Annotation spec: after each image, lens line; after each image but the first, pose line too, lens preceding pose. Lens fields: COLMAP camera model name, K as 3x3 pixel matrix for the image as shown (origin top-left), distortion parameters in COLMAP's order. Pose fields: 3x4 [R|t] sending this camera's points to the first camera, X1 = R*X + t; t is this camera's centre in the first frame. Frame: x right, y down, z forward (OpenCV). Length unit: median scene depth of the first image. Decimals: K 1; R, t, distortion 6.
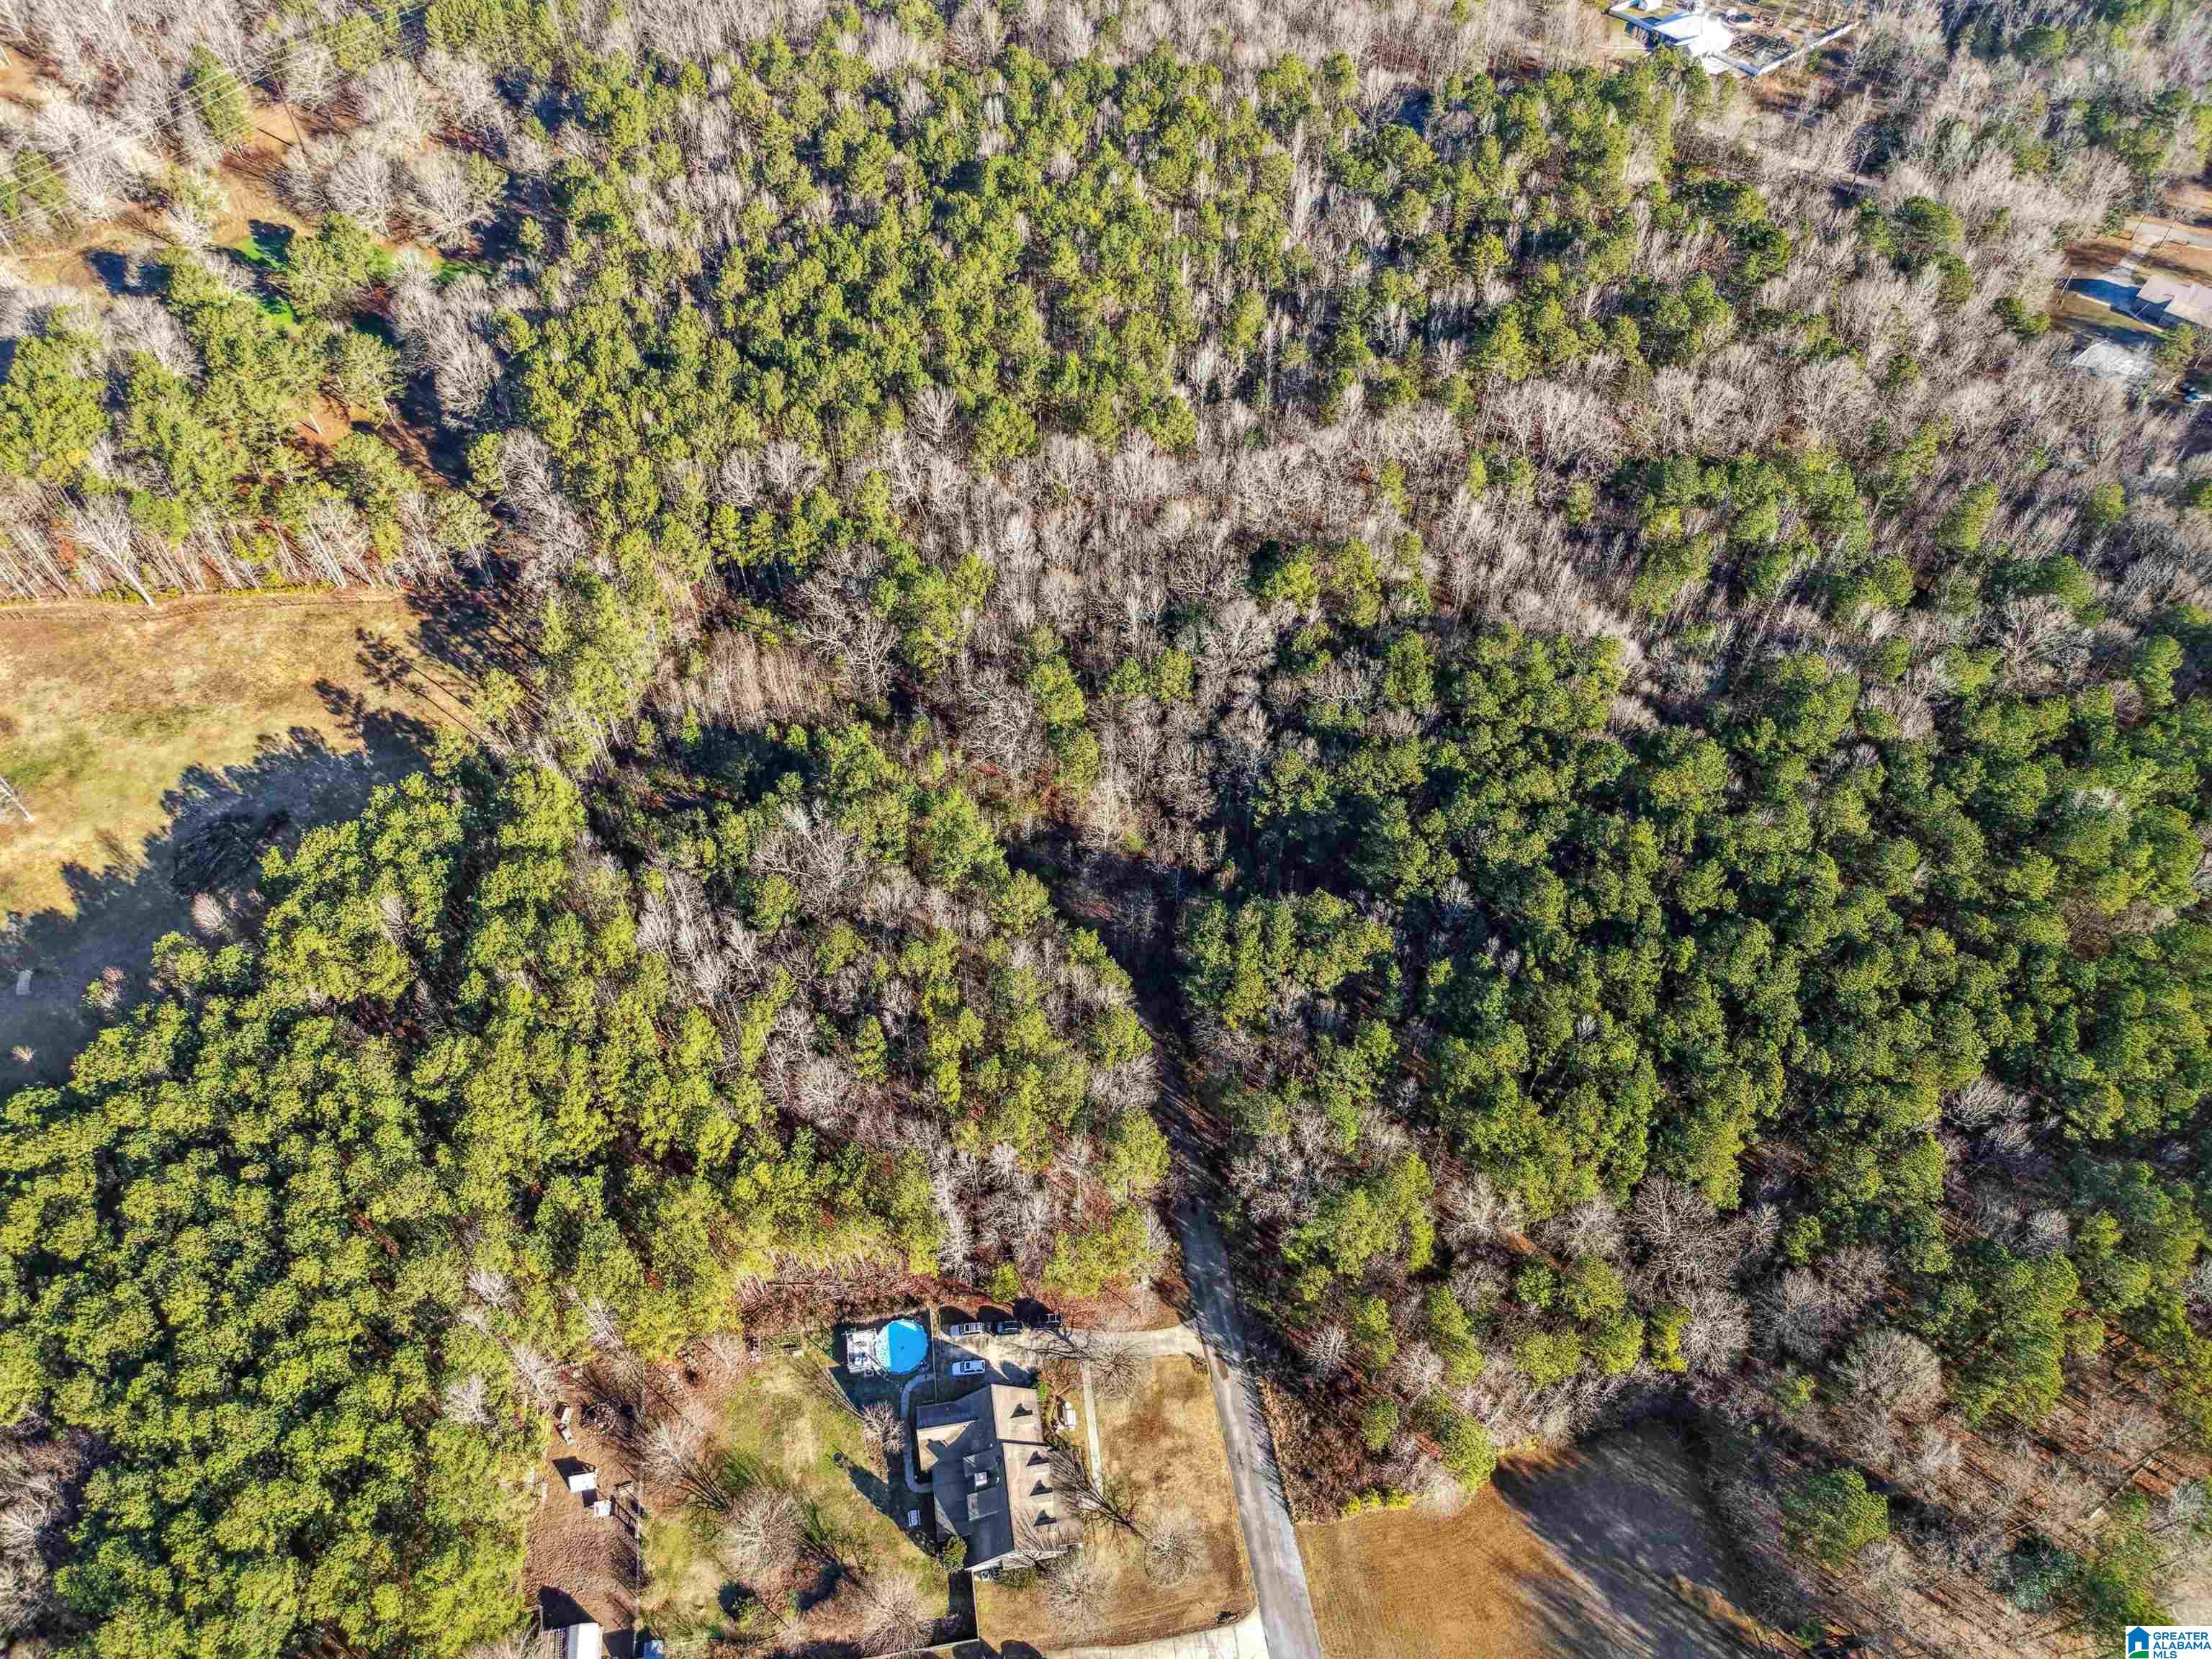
lens RADIAL K [[1486.4, 0, 1104.4], [0, 1486.4, 835.8], [0, 0, 1]] dist [0.009744, -0.006936]
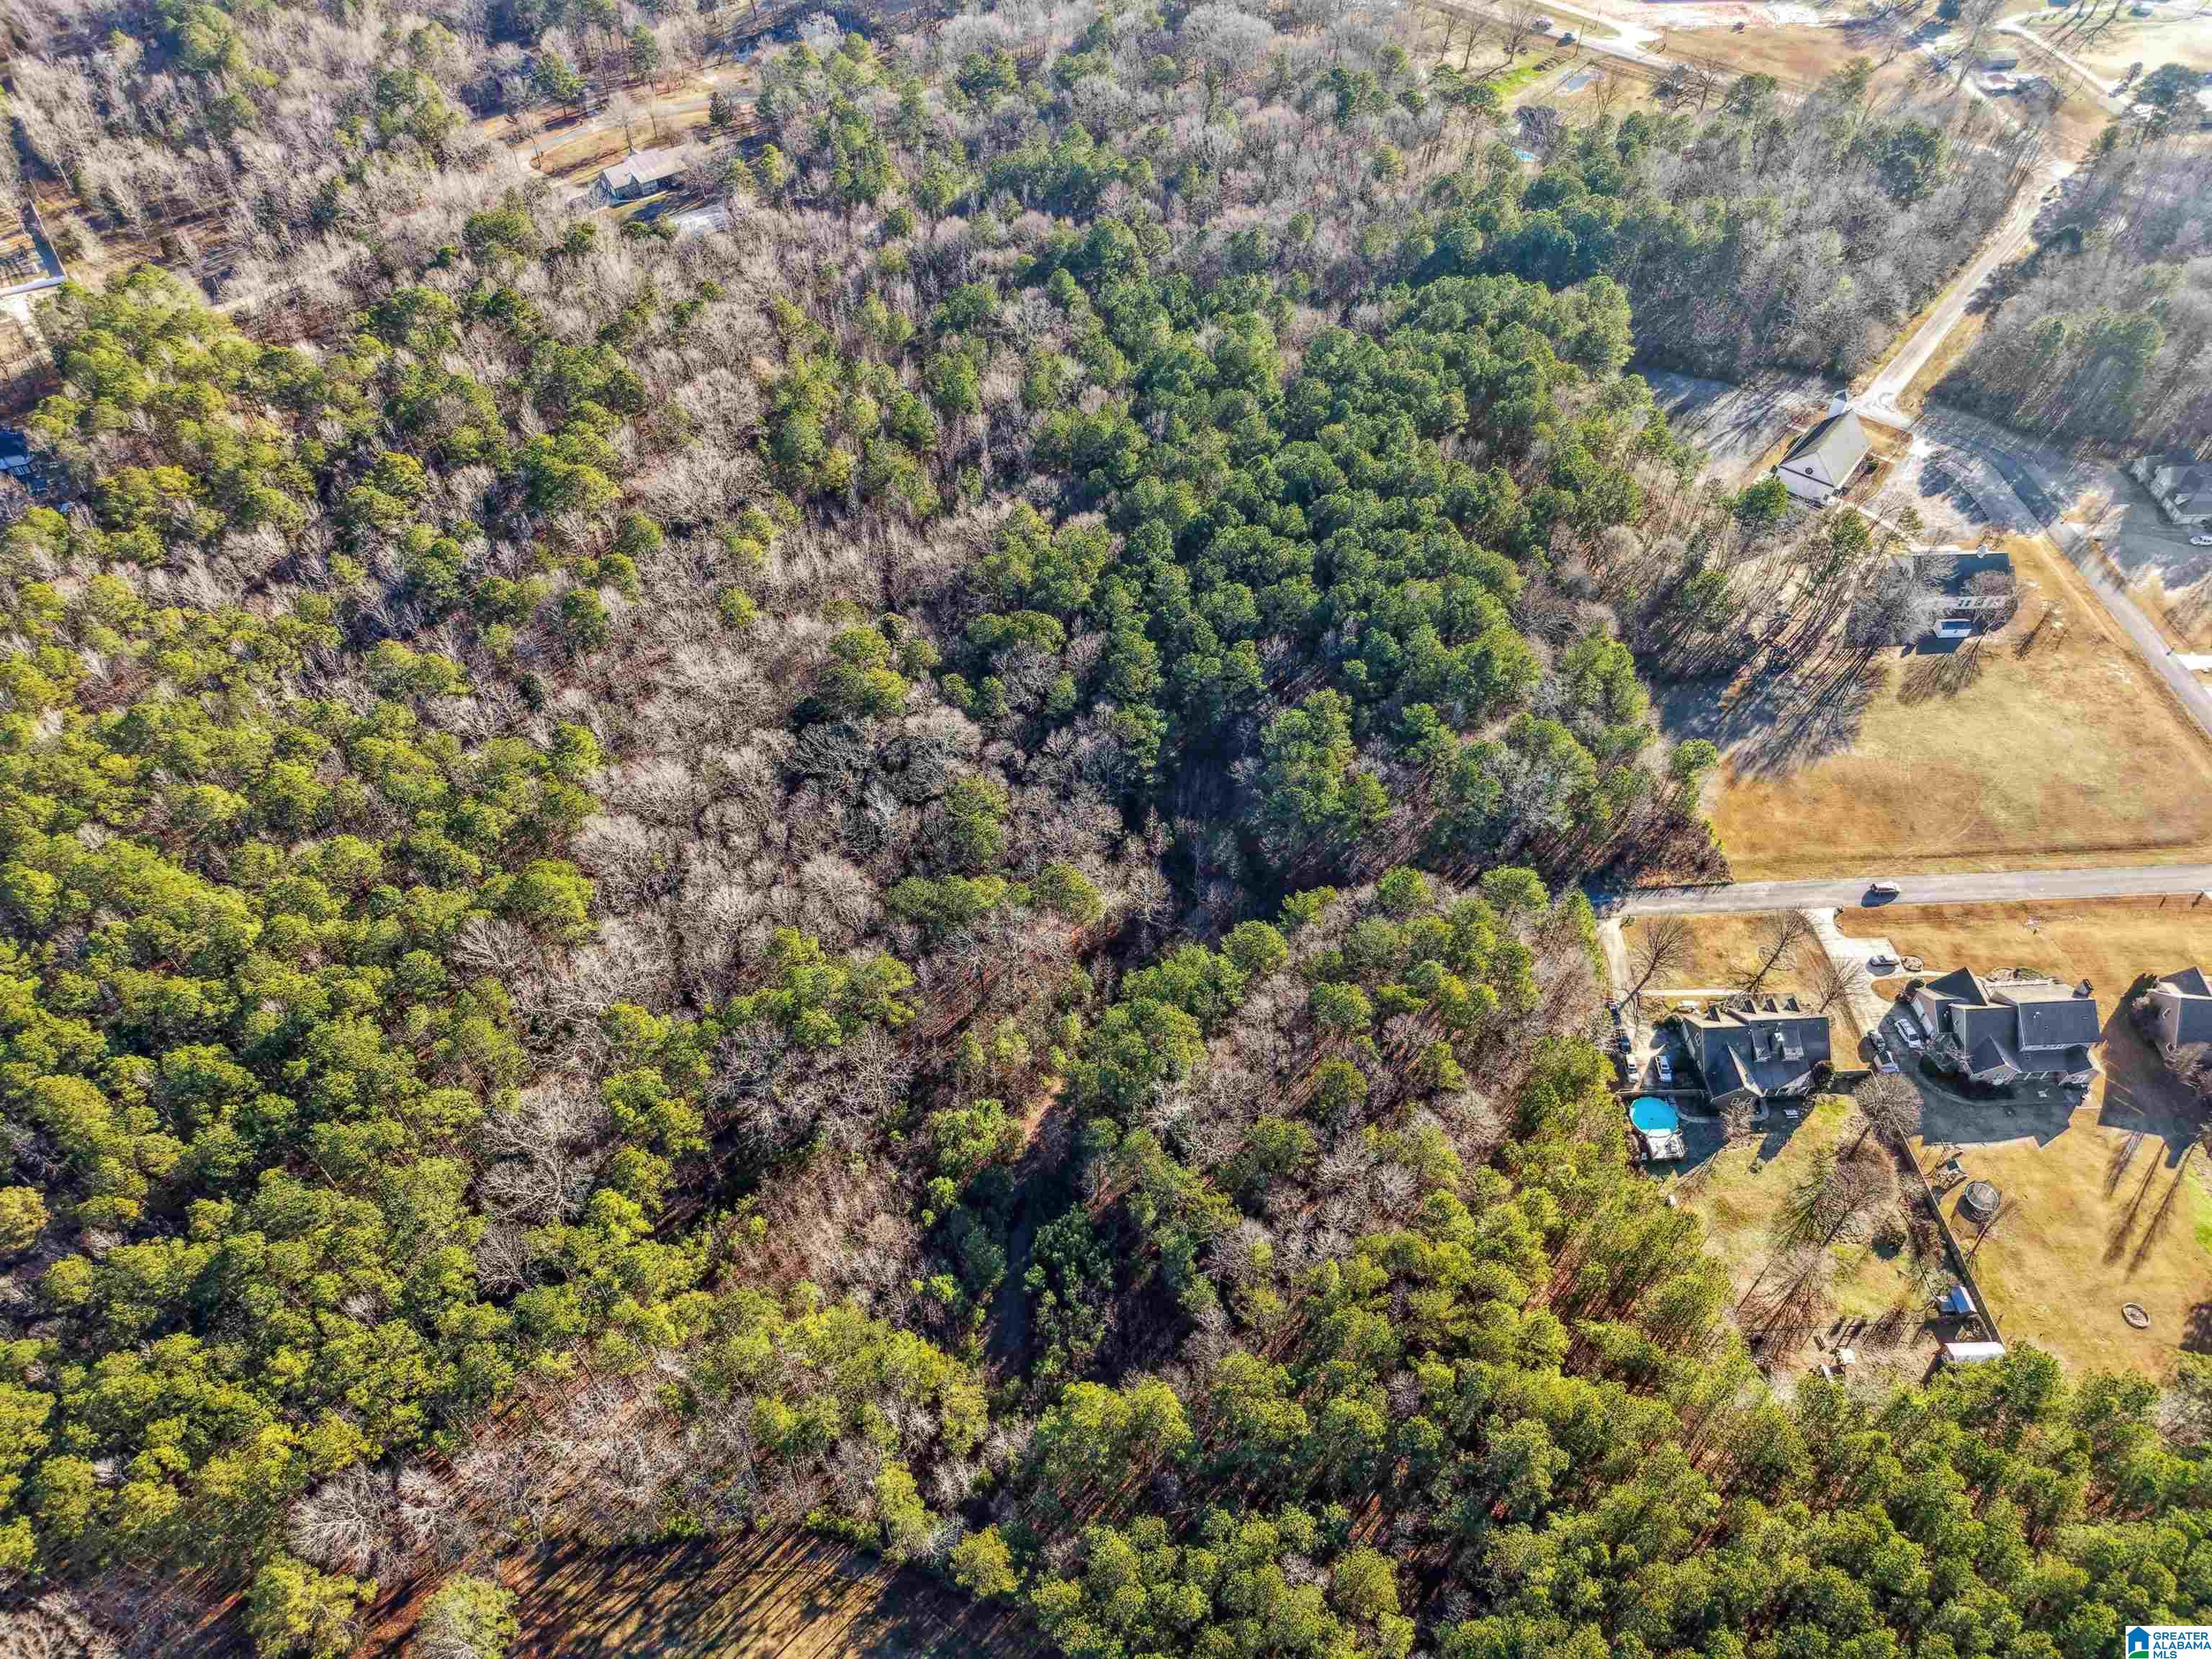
lens RADIAL K [[1495.8, 0, 1098.9], [0, 1495.8, 827.6], [0, 0, 1]] dist [0.006123, -0.004212]
pose [[0.103691, -0.743346, 0.660821, -0.688437], [0.769073, 0.481229, 0.420649, -0.511415], [-0.630694, 0.464602, 0.621587, 0.400428]]
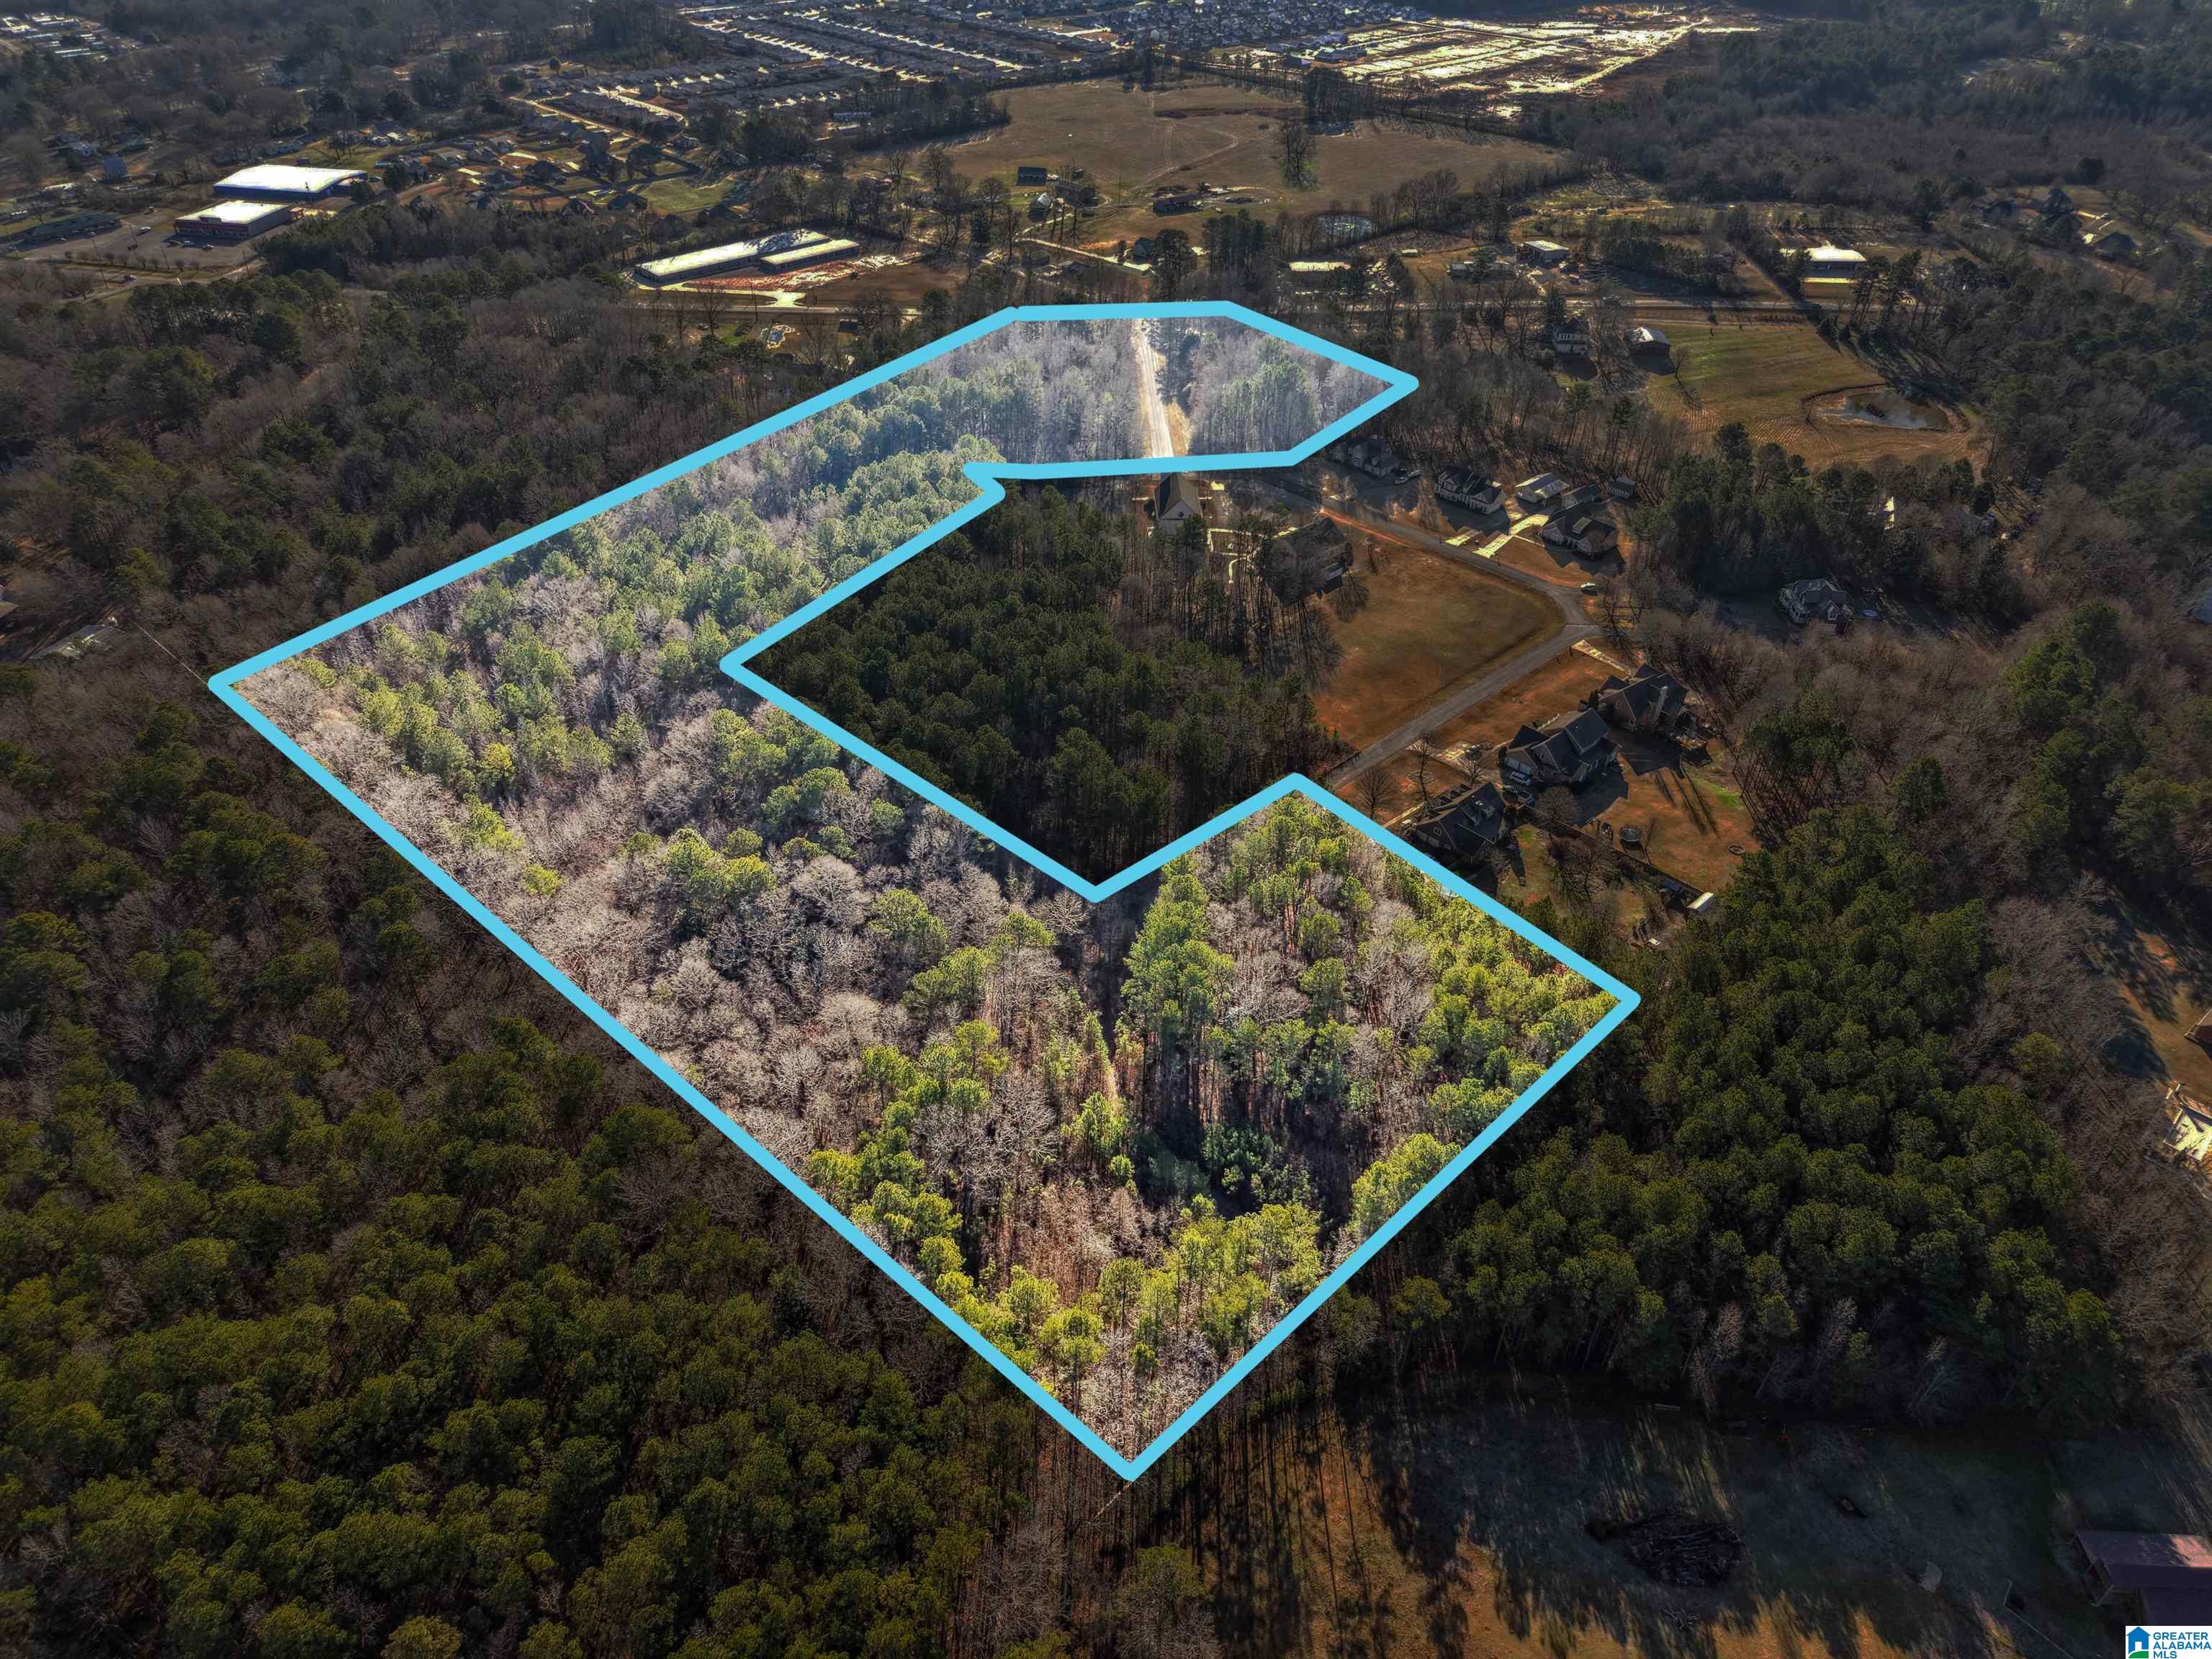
lens RADIAL K [[1492.3, 0, 1106.0], [0, 1492.3, 829.5], [0, 0, 1]] dist [0.023248, -0.026665]
pose [[-0.570987, -0.504320, 0.647793, -0.817274], [0.622788, 0.248023, 0.742037, -0.953868], [-0.534892, 0.827131, 0.172467, 0.775902]]
